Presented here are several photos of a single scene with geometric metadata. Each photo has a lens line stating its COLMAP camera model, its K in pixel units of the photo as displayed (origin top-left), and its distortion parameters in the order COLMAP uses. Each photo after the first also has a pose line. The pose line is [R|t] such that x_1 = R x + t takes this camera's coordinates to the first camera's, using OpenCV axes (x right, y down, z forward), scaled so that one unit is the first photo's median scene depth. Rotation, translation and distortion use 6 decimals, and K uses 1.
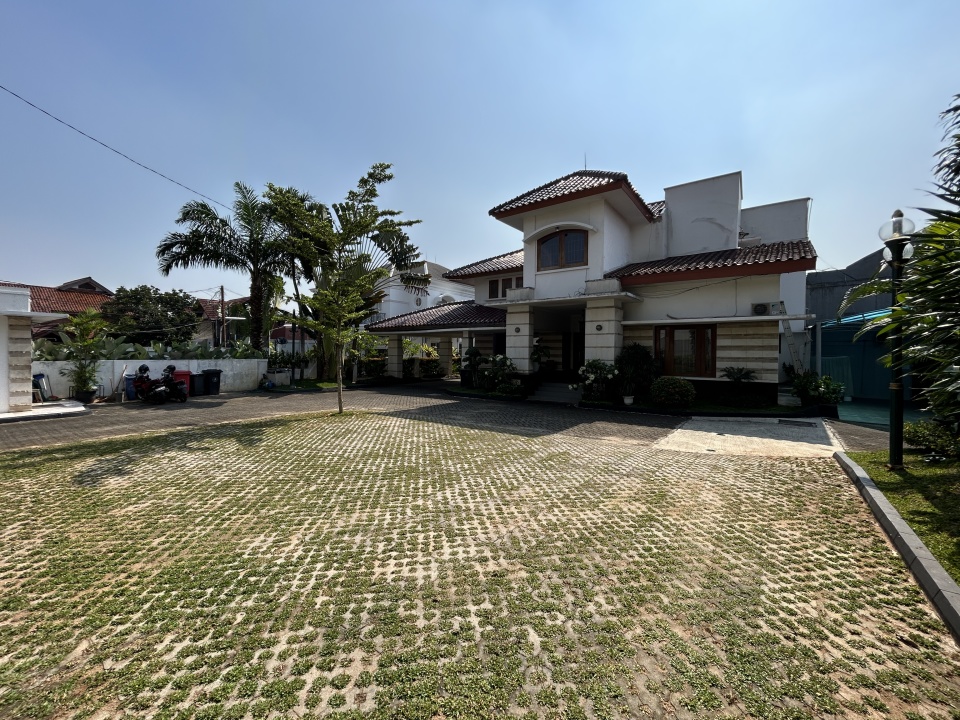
lens RADIAL K [[391.2, 0, 477.3], [0, 391.2, 360.9], [0, 0, 1]] dist [0.001385, -0.001121]
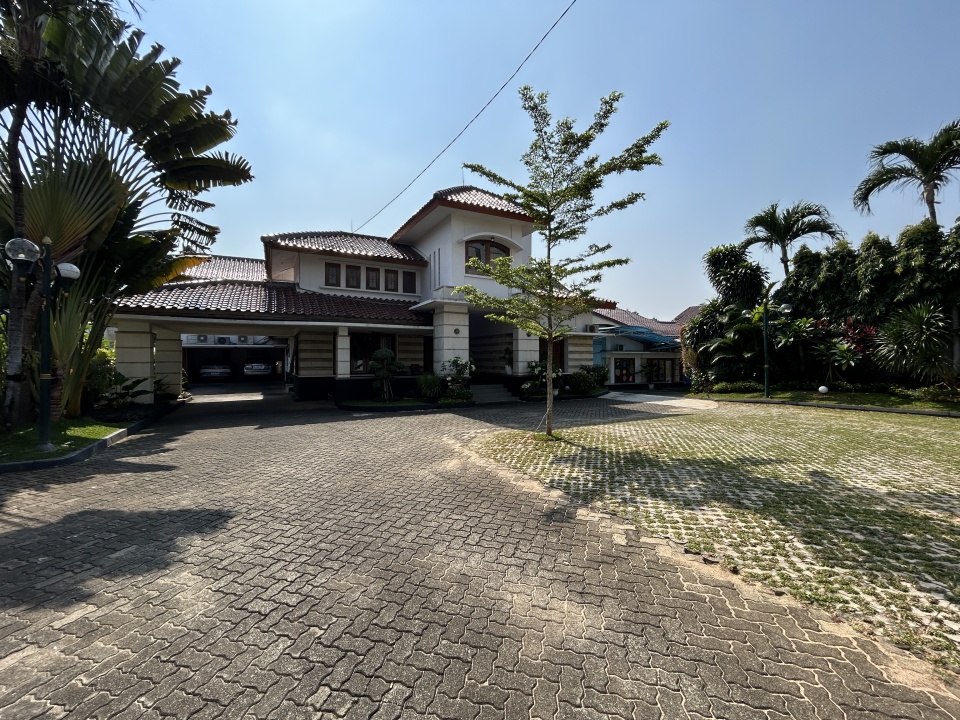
lens RADIAL K [[391.2, 0, 479.7], [0, 391.2, 359.7], [0, 0, 1]] dist [0.001385, -0.001121]
pose [[0.433105, -0.006811, 0.901318, -0.774982], [0.024003, 0.999704, -0.003980, -0.006090], [-0.901024, 0.023358, 0.433140, 0.584458]]
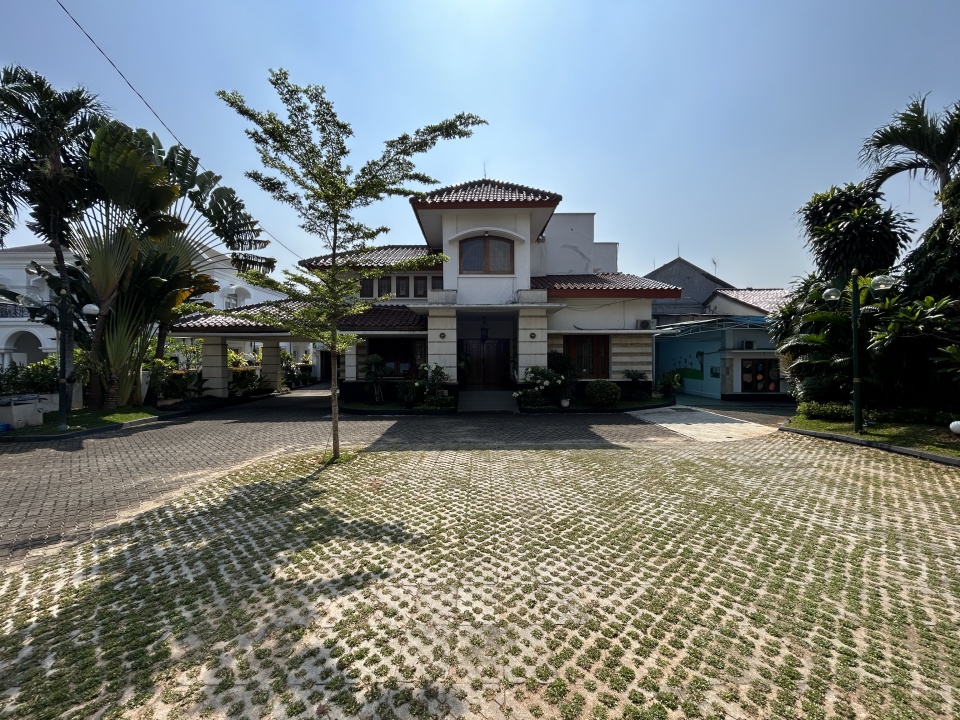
lens RADIAL K [[391.2, 0, 479.7], [0, 391.2, 359.4], [0, 0, 1]] dist [0.001385, -0.001121]
pose [[0.803245, -0.015091, 0.595457, -0.399461], [0.023266, 0.999711, -0.006049, -0.017311], [-0.595194, 0.018713, 0.803364, 0.231619]]
